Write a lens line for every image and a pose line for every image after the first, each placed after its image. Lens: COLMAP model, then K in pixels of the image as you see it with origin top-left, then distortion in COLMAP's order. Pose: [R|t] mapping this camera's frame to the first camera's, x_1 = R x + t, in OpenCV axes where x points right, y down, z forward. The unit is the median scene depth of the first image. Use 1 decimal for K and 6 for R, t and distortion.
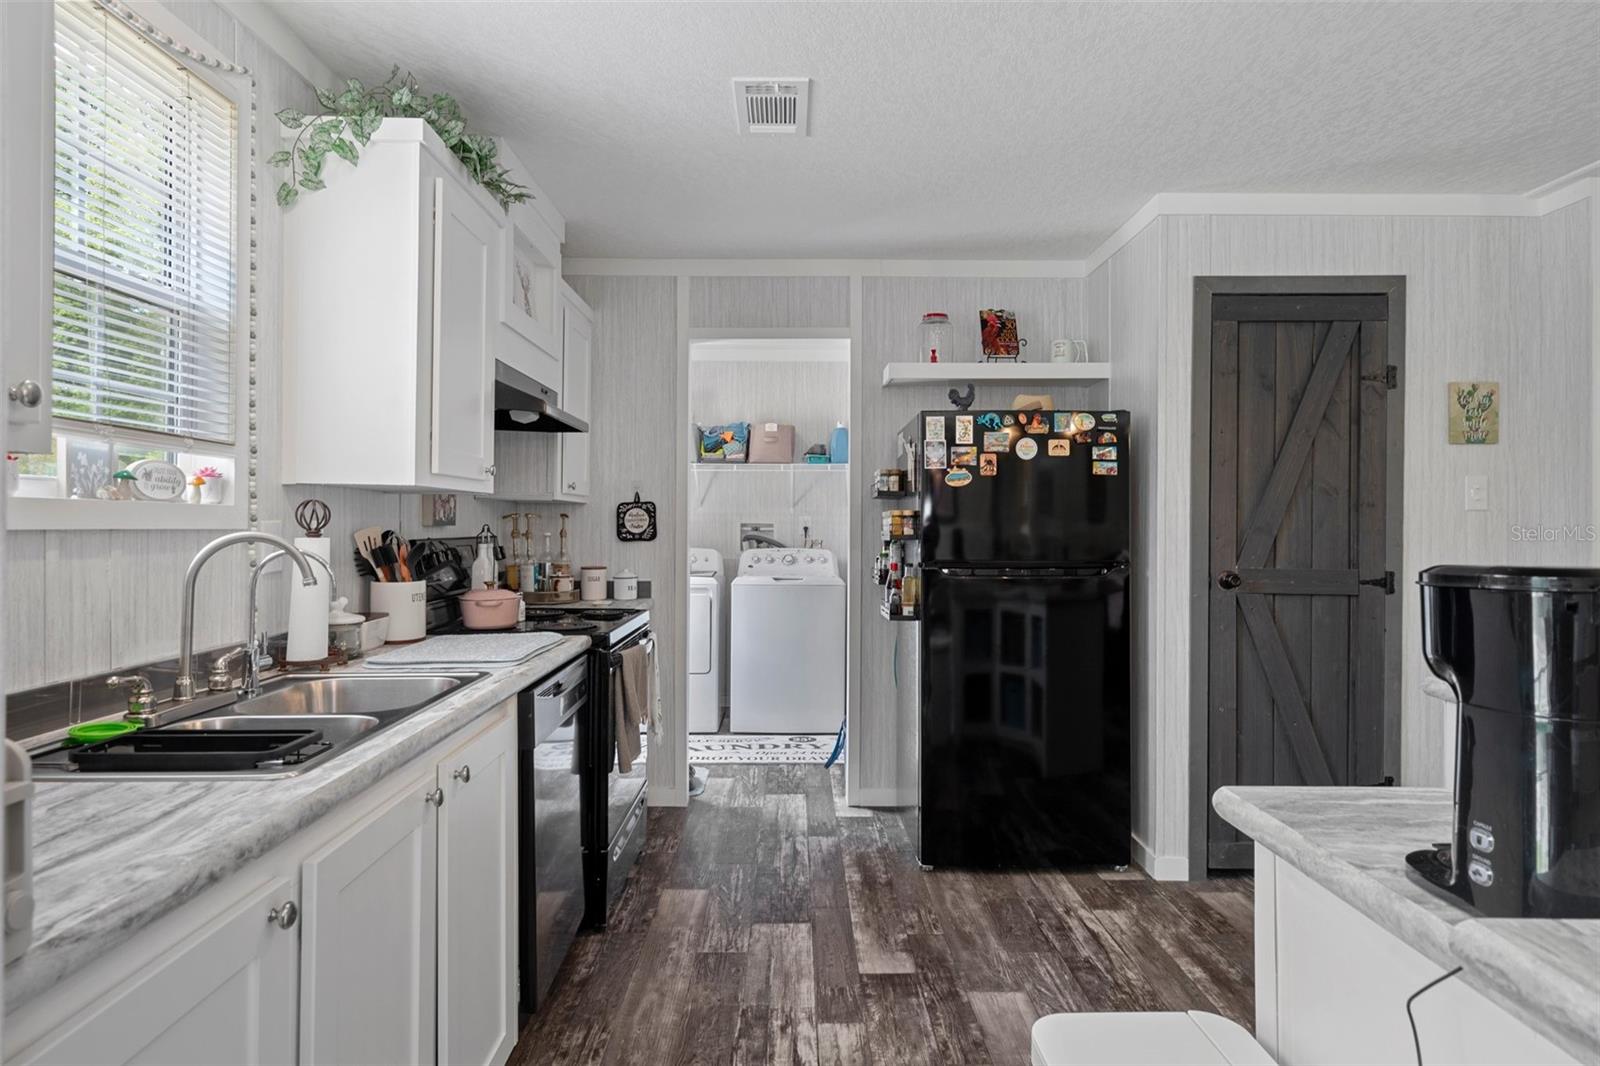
lens RADIAL K [[931.3, 0, 800.3], [0, 931.3, 495.4], [0, 0, 1]] dist [-0.001964, -0.000514]
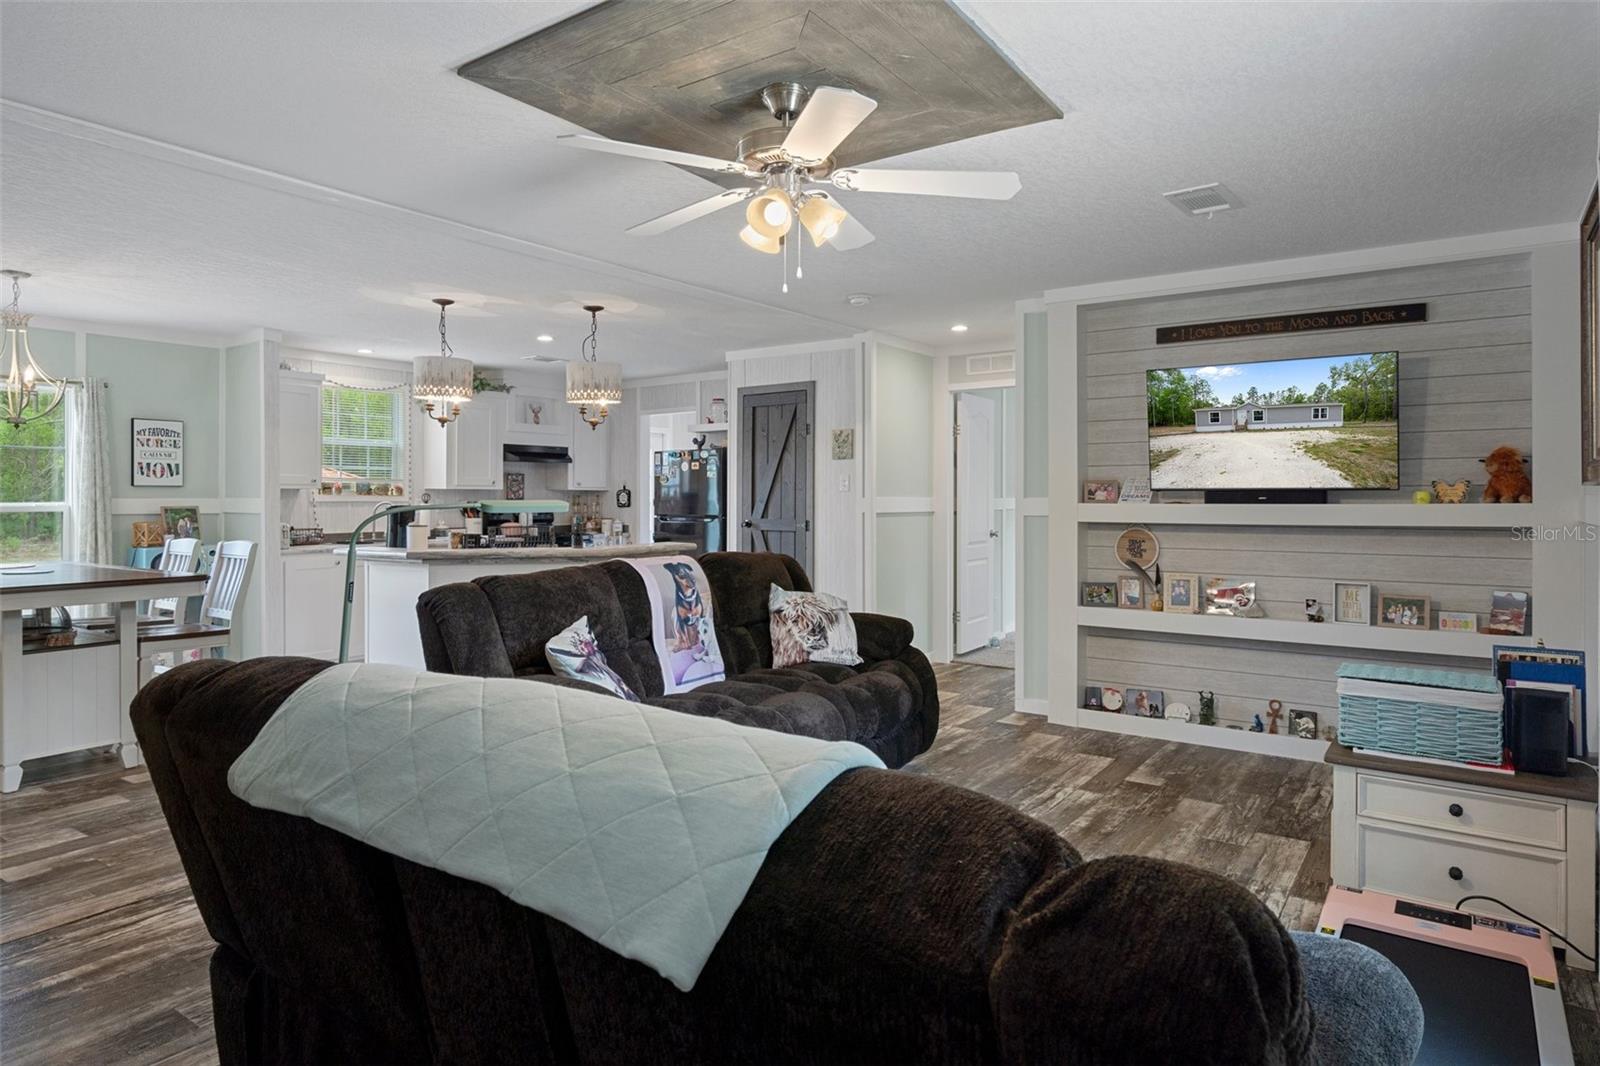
lens RADIAL K [[931.3, 0, 800.3], [0, 931.3, 495.4], [0, 0, 1]] dist [-0.001964, -0.000514]
pose [[0.807635, -0.005562, -0.589657, 0.899779], [0.017766, 0.999731, 0.014903, -0.003876], [0.589415, -0.022512, 0.807517, -0.350772]]
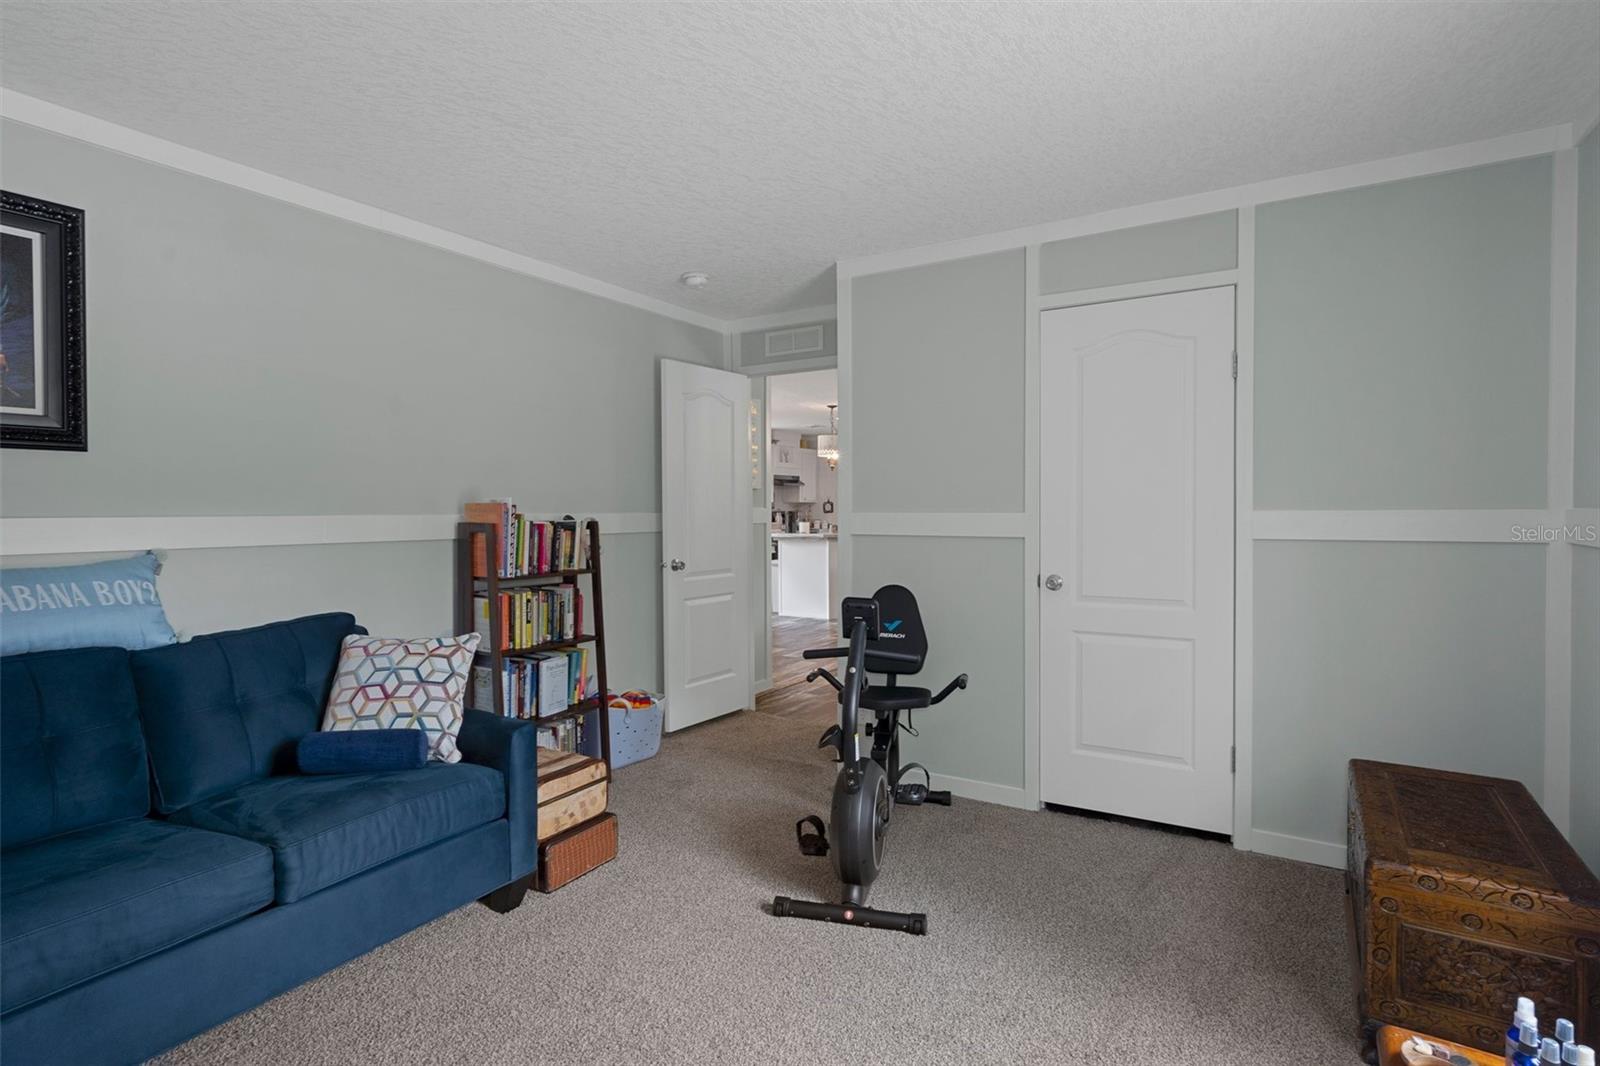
lens RADIAL K [[815.0, 0, 799.1], [0, 815.0, 512.6], [0, 0, 1]] dist [0.000001, -0.000004]
pose [[0.842539, -0.000967, -0.538635, 0.873341], [0.017295, 0.999531, 0.025259, -0.021309], [0.538358, -0.030597, 0.842161, -1.065935]]
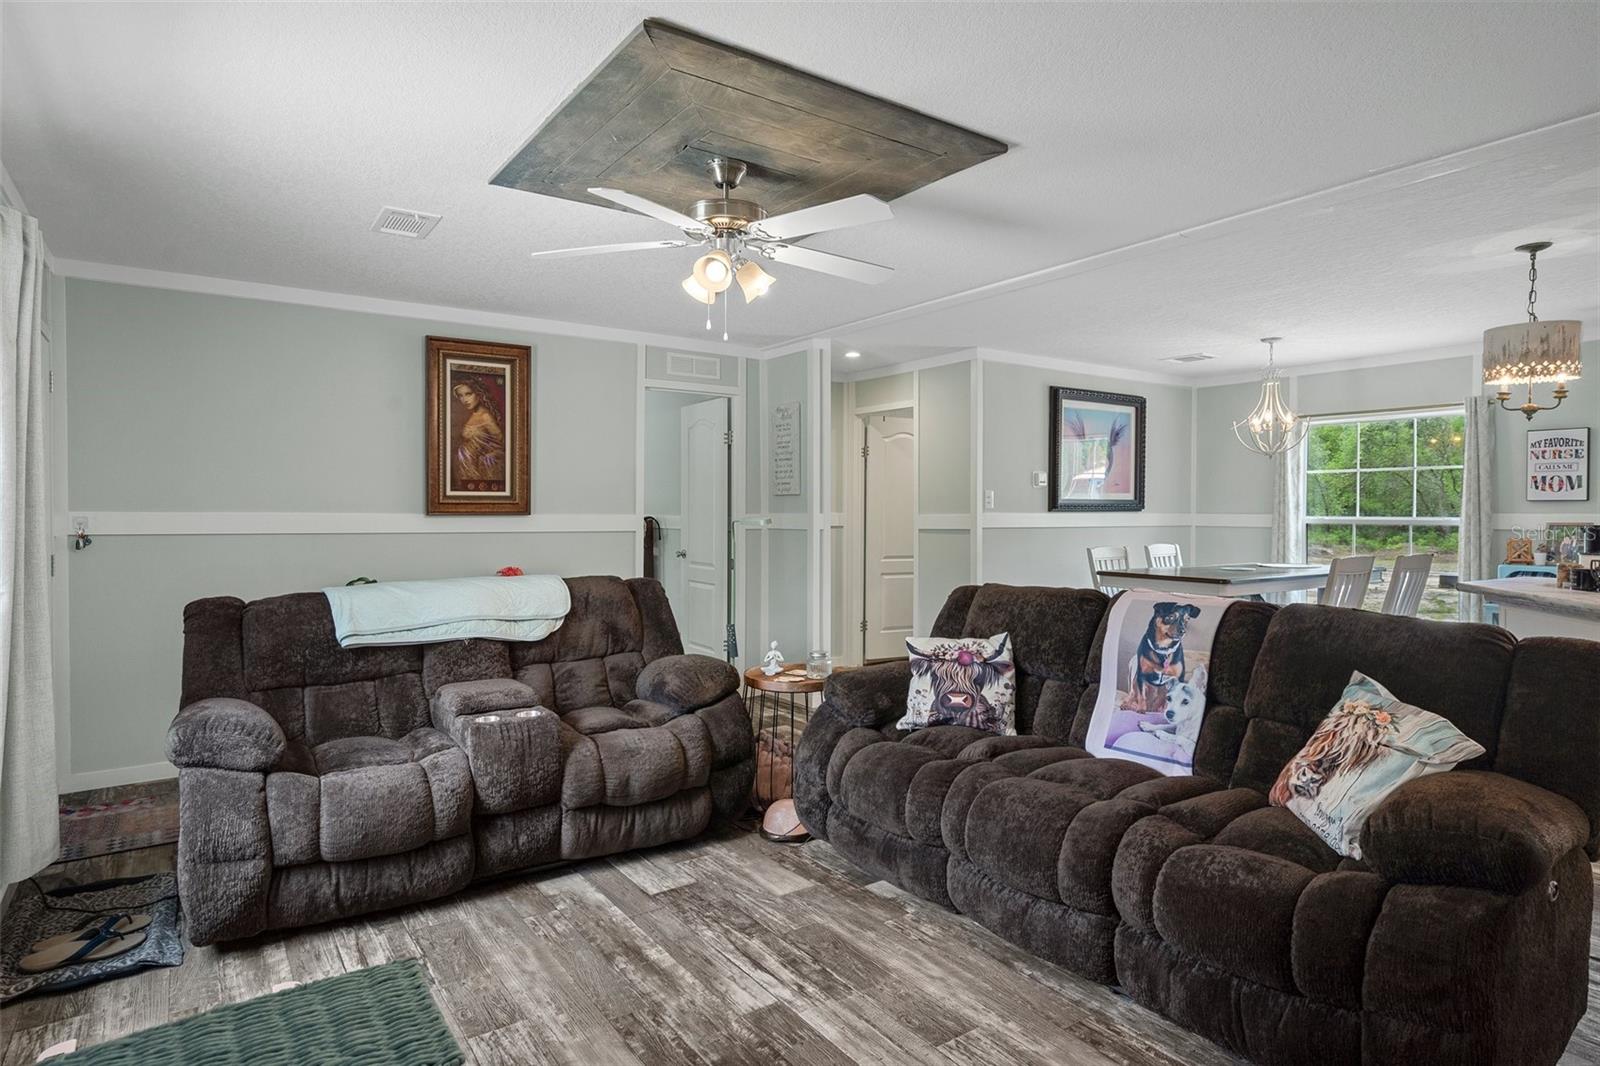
lens RADIAL K [[908.2, 0, 800.0], [0, 908.2, 533.0], [0, 0, 1]] dist [0.043604, -0.000164]
pose [[-0.825317, 0.009914, -0.564583, 0.861133], [0.007276, 0.999950, 0.006924, 0.034083], [0.564623, 0.001607, -0.825347, 1.927146]]
